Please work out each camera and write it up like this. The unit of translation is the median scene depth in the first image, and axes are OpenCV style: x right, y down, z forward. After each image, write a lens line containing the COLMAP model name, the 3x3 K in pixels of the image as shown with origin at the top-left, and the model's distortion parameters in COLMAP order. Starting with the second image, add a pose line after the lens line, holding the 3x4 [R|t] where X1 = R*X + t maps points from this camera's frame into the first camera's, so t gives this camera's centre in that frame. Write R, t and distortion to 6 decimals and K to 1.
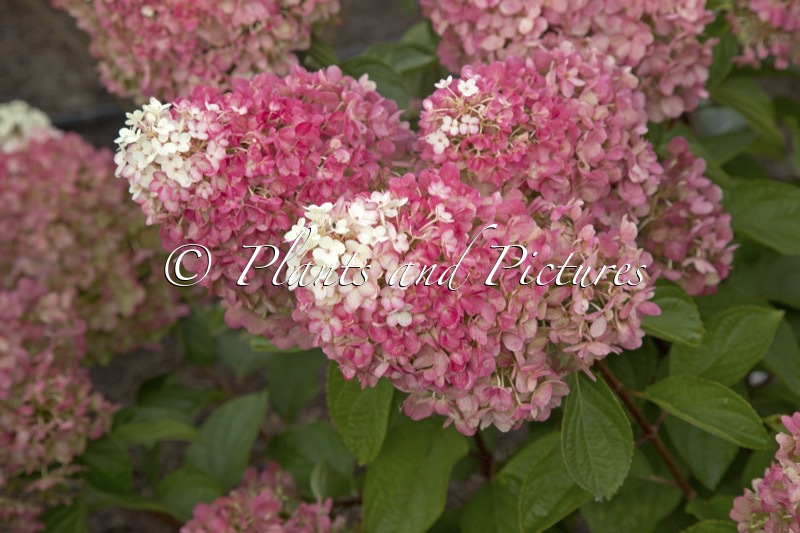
lens RADIAL K [[2022.7, 0, 399.3], [0, 2022.7, 267.7], [0, 0, 1]] dist [0.357007, 0.000000]
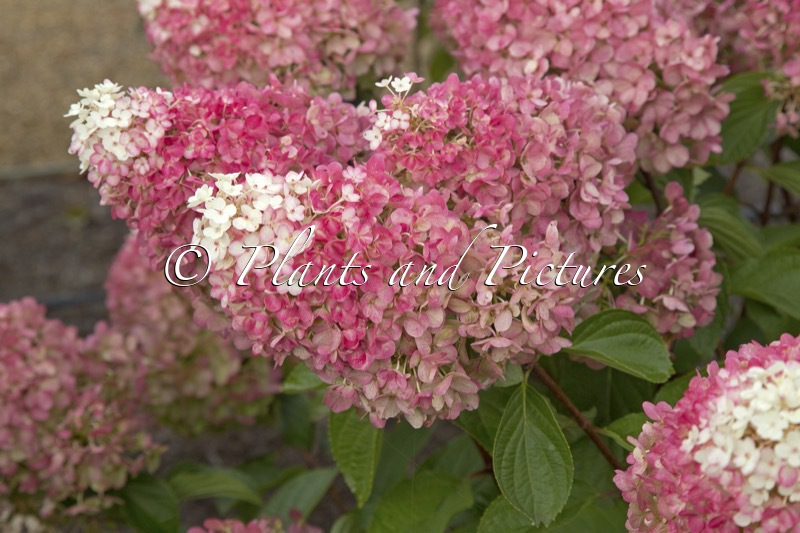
lens RADIAL K [[2105.6, 0, 399.8], [0, 2105.6, 267.0], [0, 0, 1]] dist [0.360974, 0.000000]
pose [[0.970500, 0.057355, -0.234181, 0.266178], [-0.091424, 0.986299, -0.137319, 0.137612], [0.223097, 0.154677, 0.962446, -0.012879]]
